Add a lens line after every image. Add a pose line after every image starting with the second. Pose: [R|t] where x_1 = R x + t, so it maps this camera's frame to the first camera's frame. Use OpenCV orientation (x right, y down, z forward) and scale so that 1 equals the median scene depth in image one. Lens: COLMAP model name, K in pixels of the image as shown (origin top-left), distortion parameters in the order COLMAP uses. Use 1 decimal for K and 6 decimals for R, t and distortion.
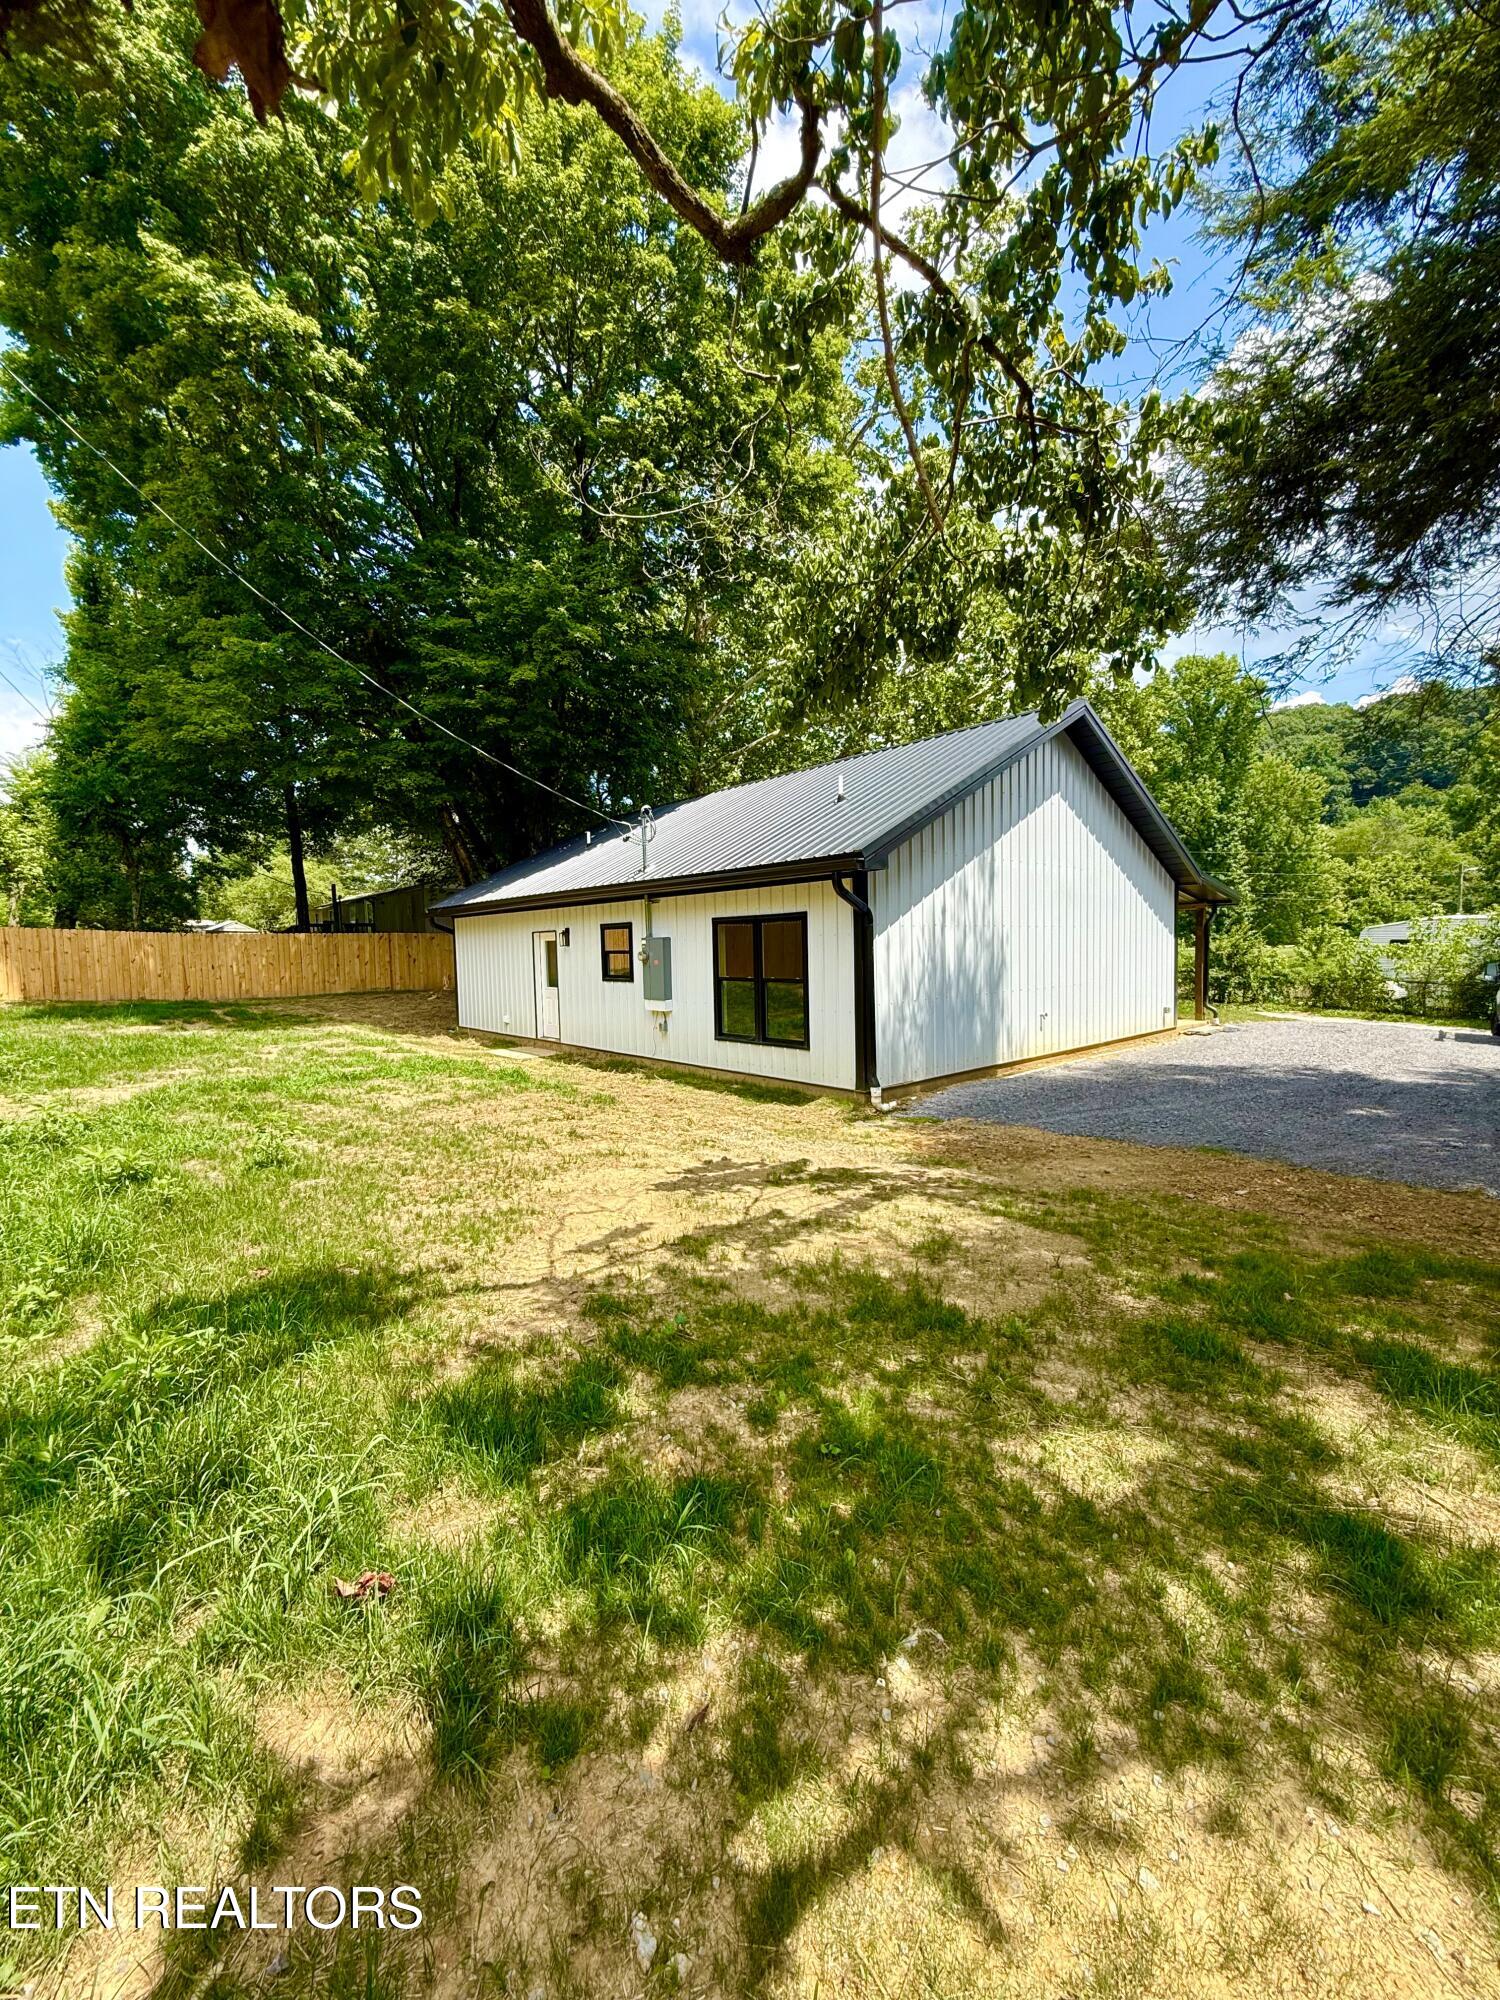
lens RADIAL K [[817.0, 0, 748.1], [0, 817.0, 985.2], [0, 0, 1]] dist [-0.001250, 0.000064]
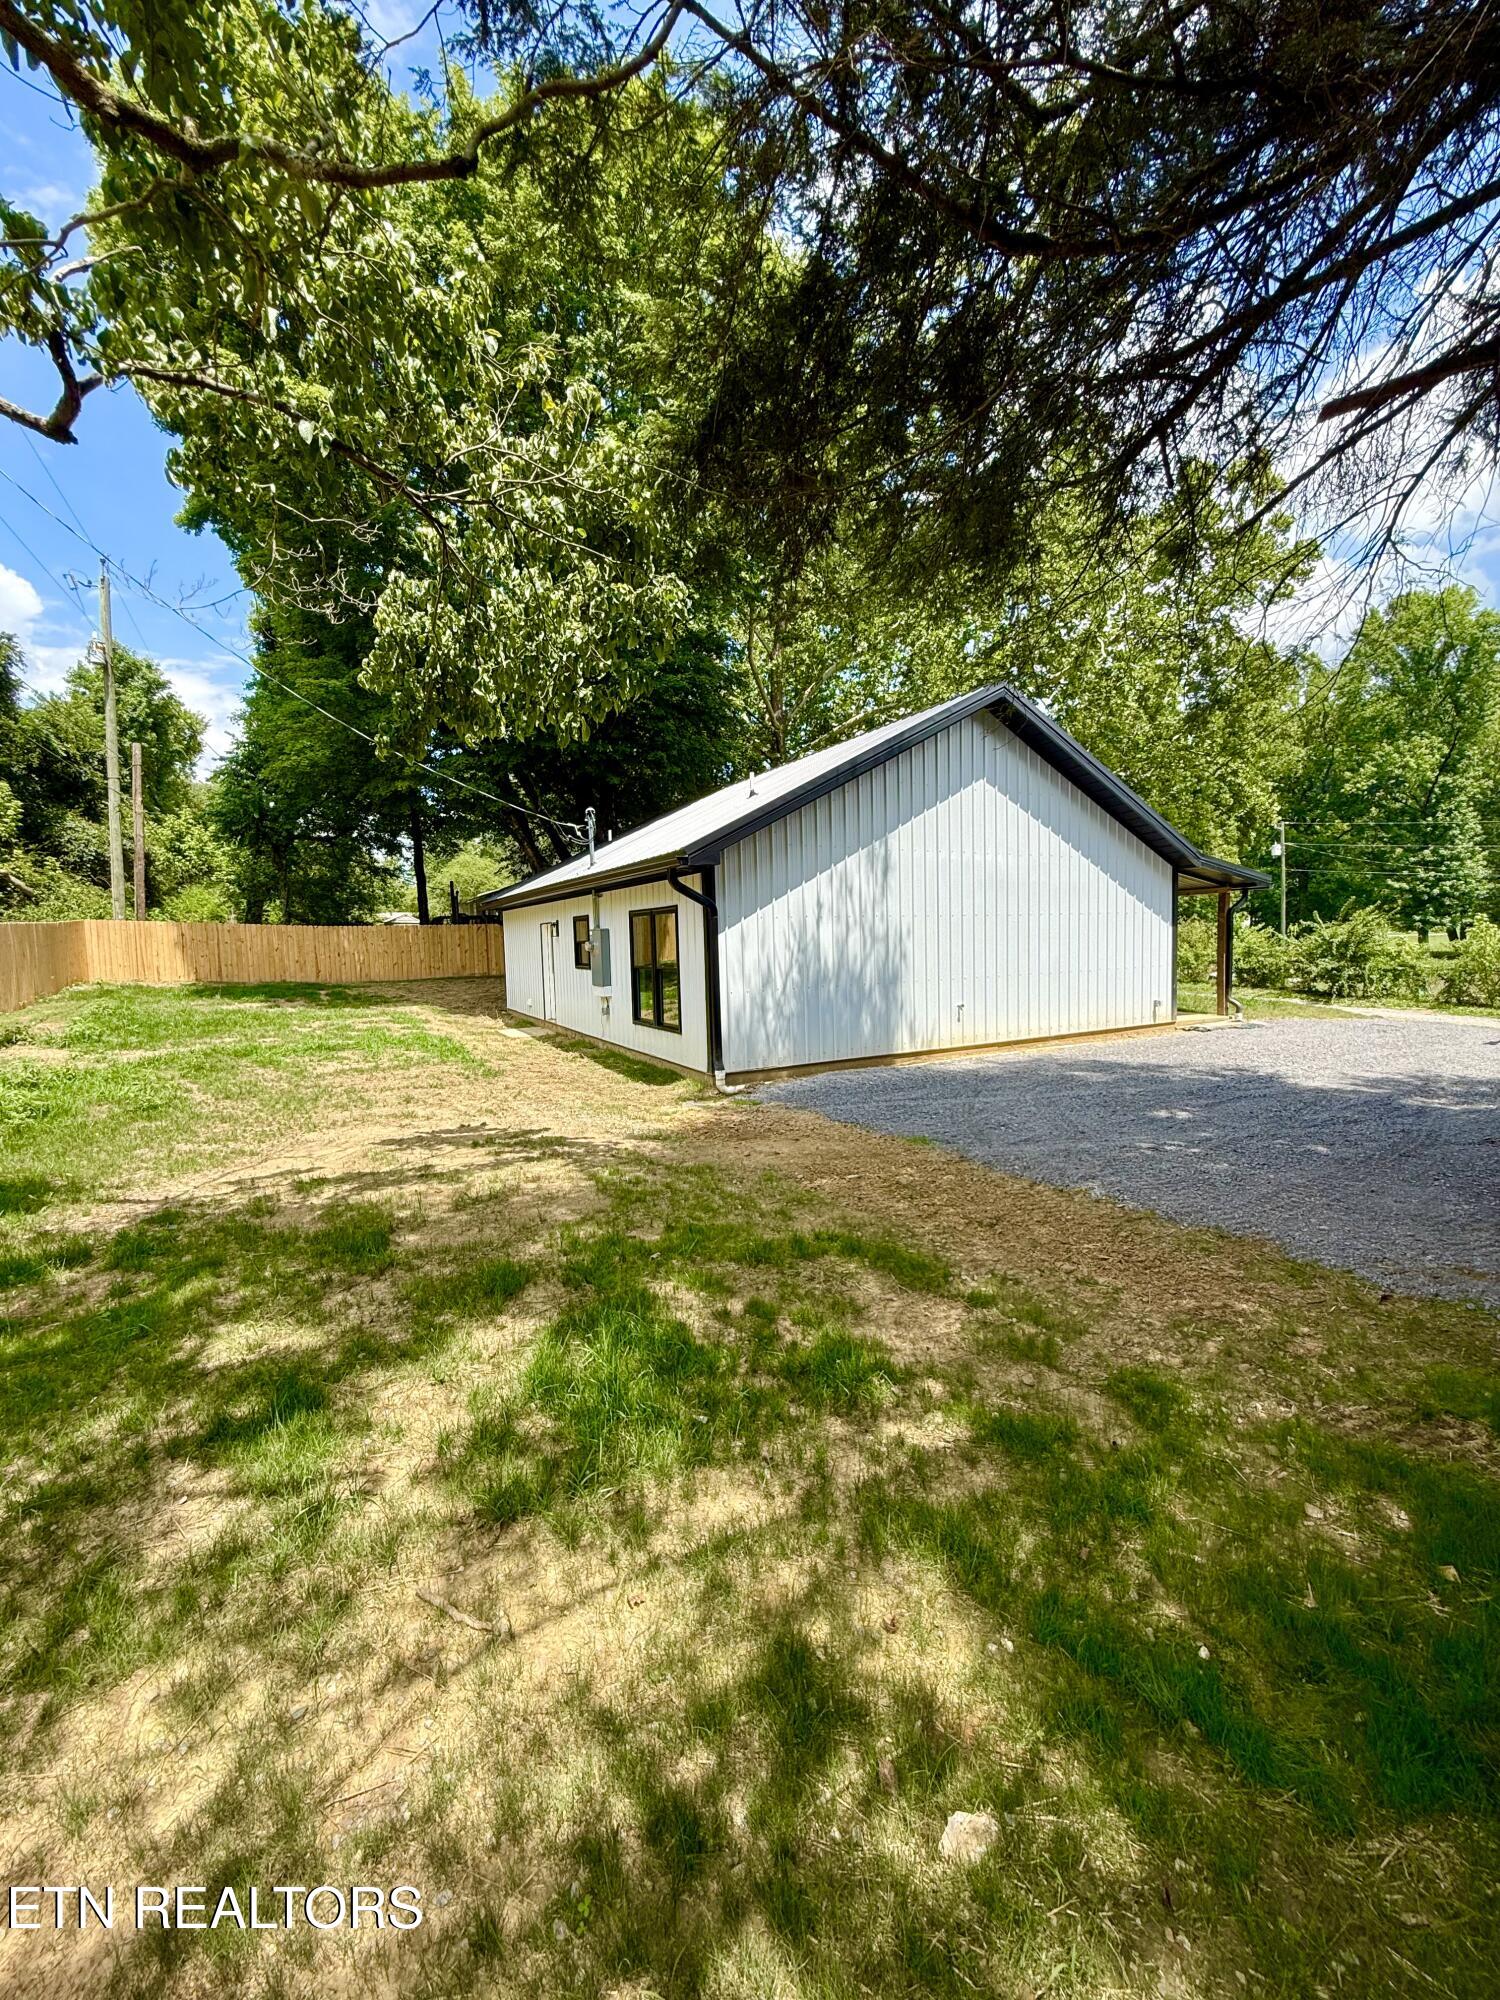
lens RADIAL K [[817.0, 0, 758.4], [0, 817.0, 996.5], [0, 0, 1]] dist [-0.001250, 0.000064]
pose [[0.973538, 0.013784, -0.228108, 0.349909], [-0.006924, 0.999500, 0.030847, -0.004013], [0.228420, -0.028451, 0.973147, -0.017943]]
